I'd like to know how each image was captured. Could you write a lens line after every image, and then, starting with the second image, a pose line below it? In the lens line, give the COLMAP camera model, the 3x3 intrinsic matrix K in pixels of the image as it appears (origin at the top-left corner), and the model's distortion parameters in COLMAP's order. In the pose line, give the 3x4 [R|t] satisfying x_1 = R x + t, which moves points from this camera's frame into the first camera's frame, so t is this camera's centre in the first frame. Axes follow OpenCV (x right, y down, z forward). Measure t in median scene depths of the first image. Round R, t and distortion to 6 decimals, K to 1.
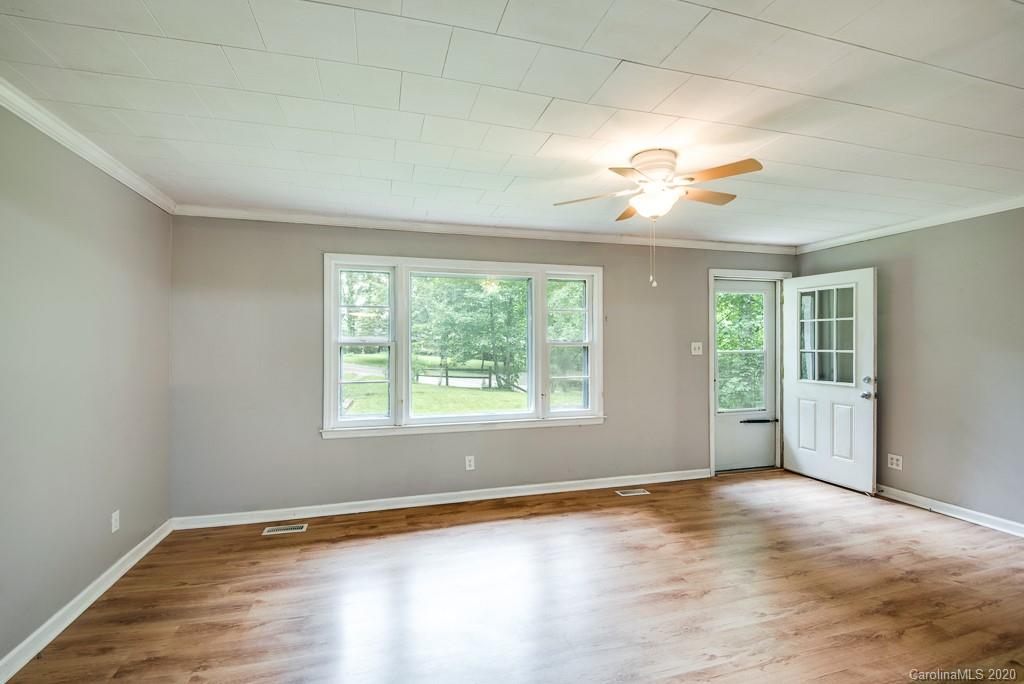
lens RADIAL K [[466.5, 0, 513.1], [0, 466.5, 339.0], [0, 0, 1]] dist [-0.000348, -0.009809]
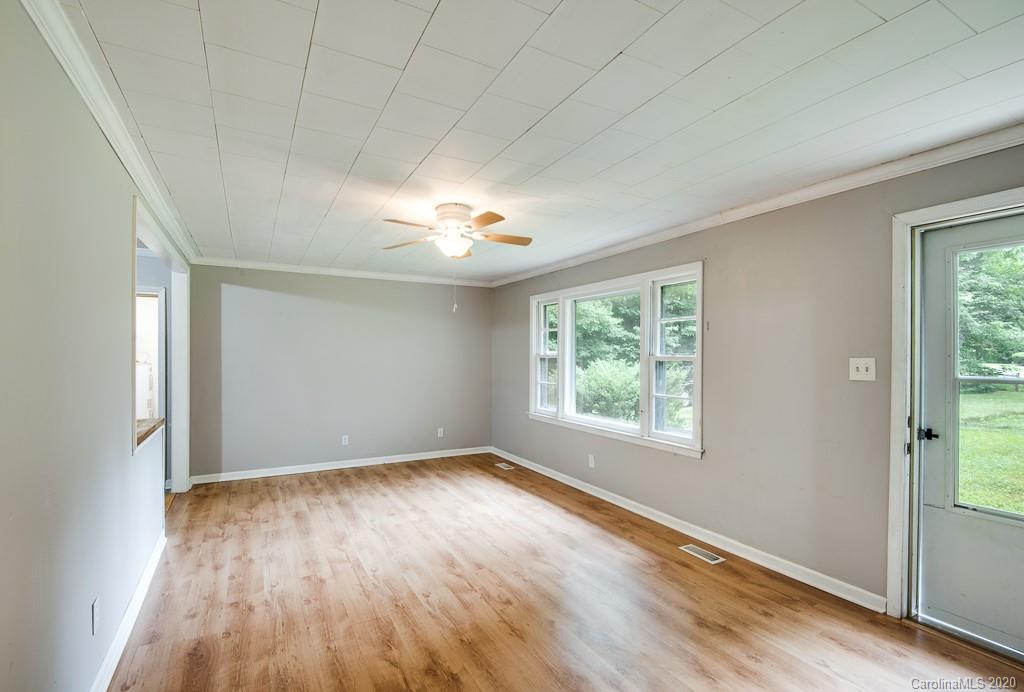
lens RADIAL K [[472.4, 0, 506.6], [0, 472.4, 351.9], [0, 0, 1]] dist [0.008297, -0.013782]
pose [[0.210247, -0.001268, -0.977647, 1.011138], [0.003057, 0.999995, -0.000640, -0.001143], [0.977643, -0.002854, 0.210250, 0.562062]]
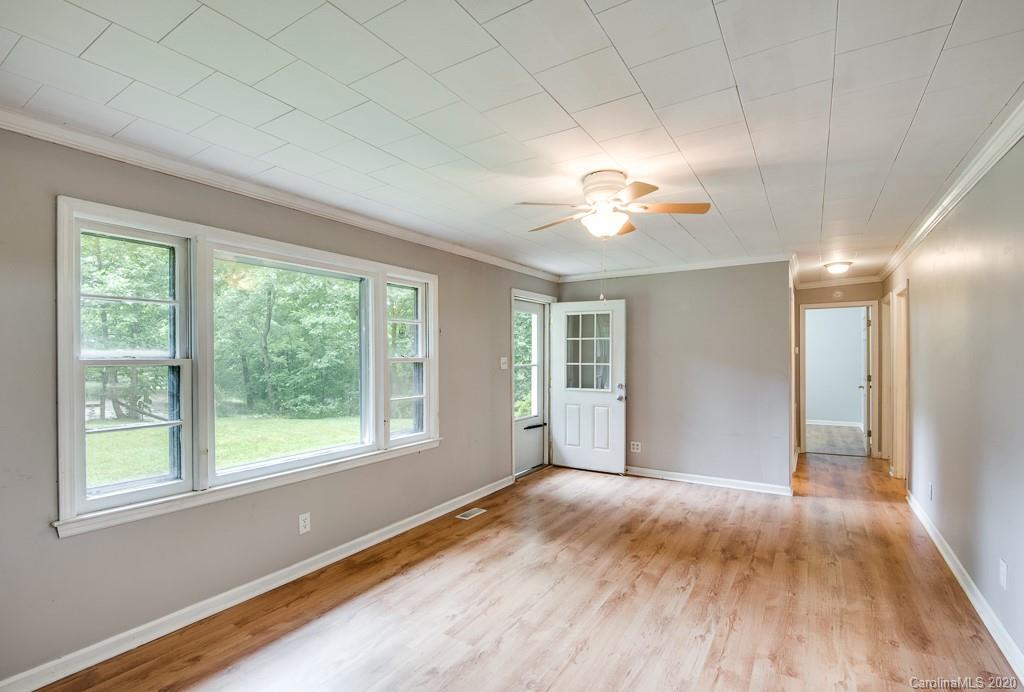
lens RADIAL K [[472.4, 0, 512.4], [0, 472.4, 354.5], [0, 0, 1]] dist [0.008297, -0.013782]
pose [[0.750250, 0.000515, 0.661154, -0.347293], [-0.003857, 0.999986, 0.003597, -0.003138], [-0.661143, -0.005249, 0.750242, 0.228434]]
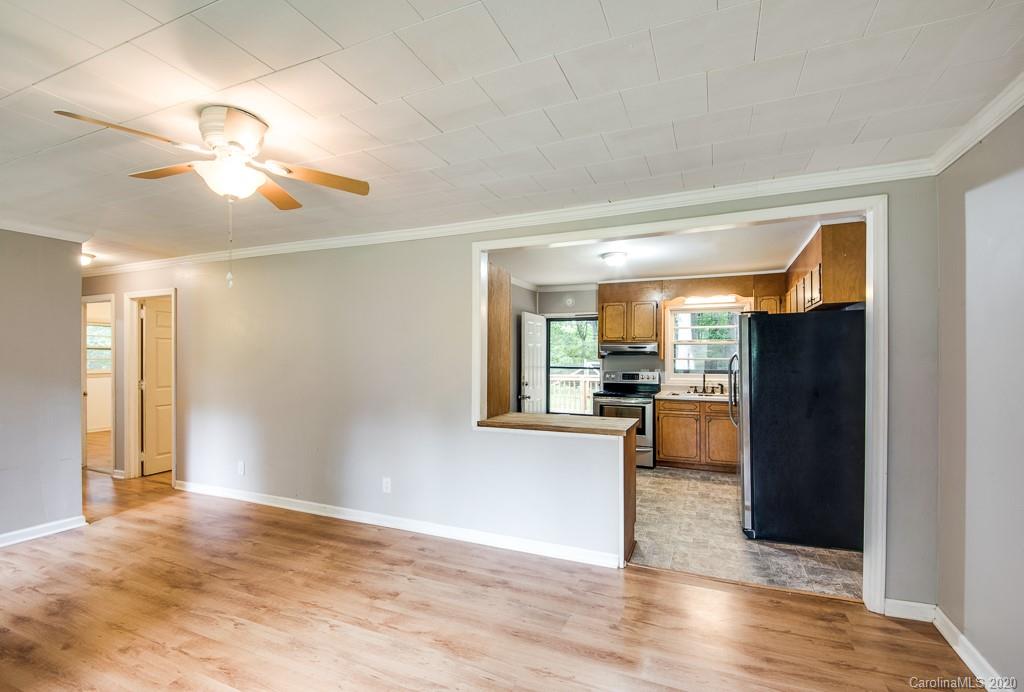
lens RADIAL K [[472.4, 0, 508.6], [0, 472.4, 346.8], [0, 0, 1]] dist [0.008297, -0.013782]
pose [[-0.764868, 0.016886, 0.643966, -0.353153], [-0.005200, 0.999462, -0.032384, 0.007950], [-0.644166, -0.028118, -0.764369, 0.844409]]
